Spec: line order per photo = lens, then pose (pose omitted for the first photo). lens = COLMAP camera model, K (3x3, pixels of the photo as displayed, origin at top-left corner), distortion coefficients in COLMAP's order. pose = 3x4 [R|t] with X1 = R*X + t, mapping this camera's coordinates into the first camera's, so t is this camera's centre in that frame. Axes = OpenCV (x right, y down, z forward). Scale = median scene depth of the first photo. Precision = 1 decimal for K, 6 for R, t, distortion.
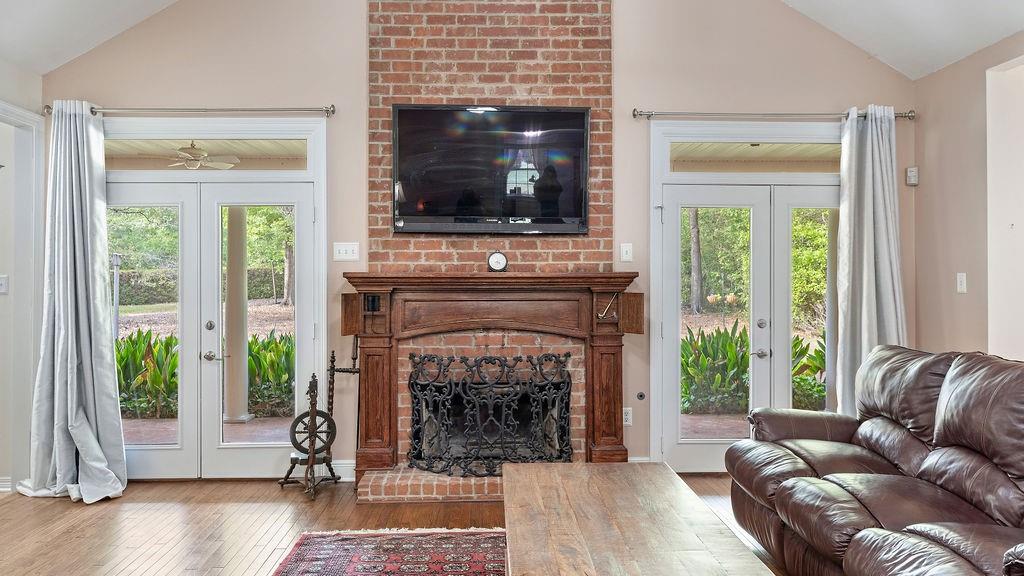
lens RADIAL K [[695.5, 0, 510.1], [0, 695.5, 279.3], [0, 0, 1]] dist [-0.005010, 0.000056]
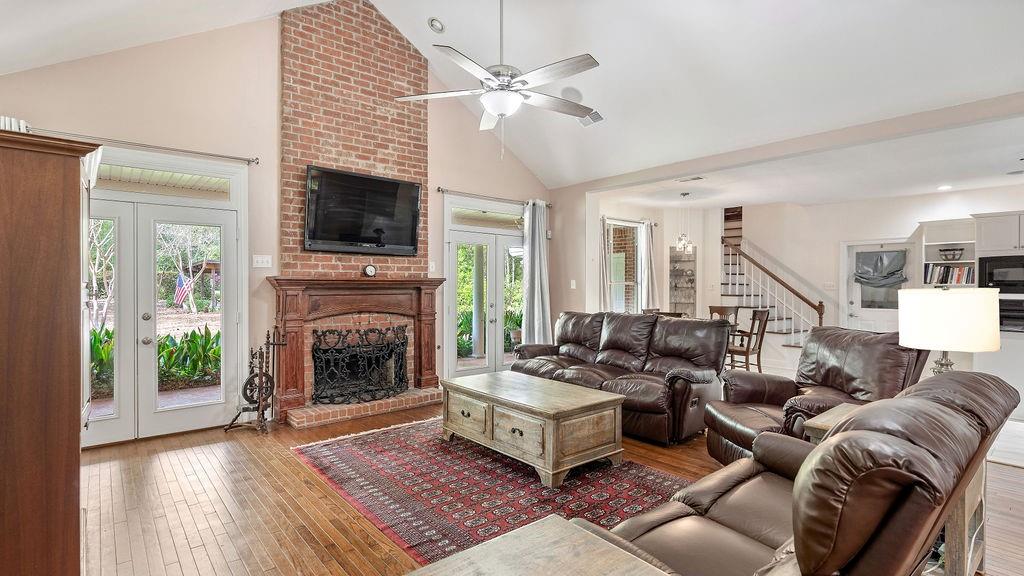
lens RADIAL K [[488.3, 0, 501.1], [0, 488.3, 287.1], [0, 0, 1]] dist [-0.013439, -0.000434]
pose [[0.786676, 0.000123, 0.617366, -0.474038], [-0.006778, 0.999941, 0.008437, 0.001085], [-0.617329, -0.010821, 0.786630, -0.090895]]
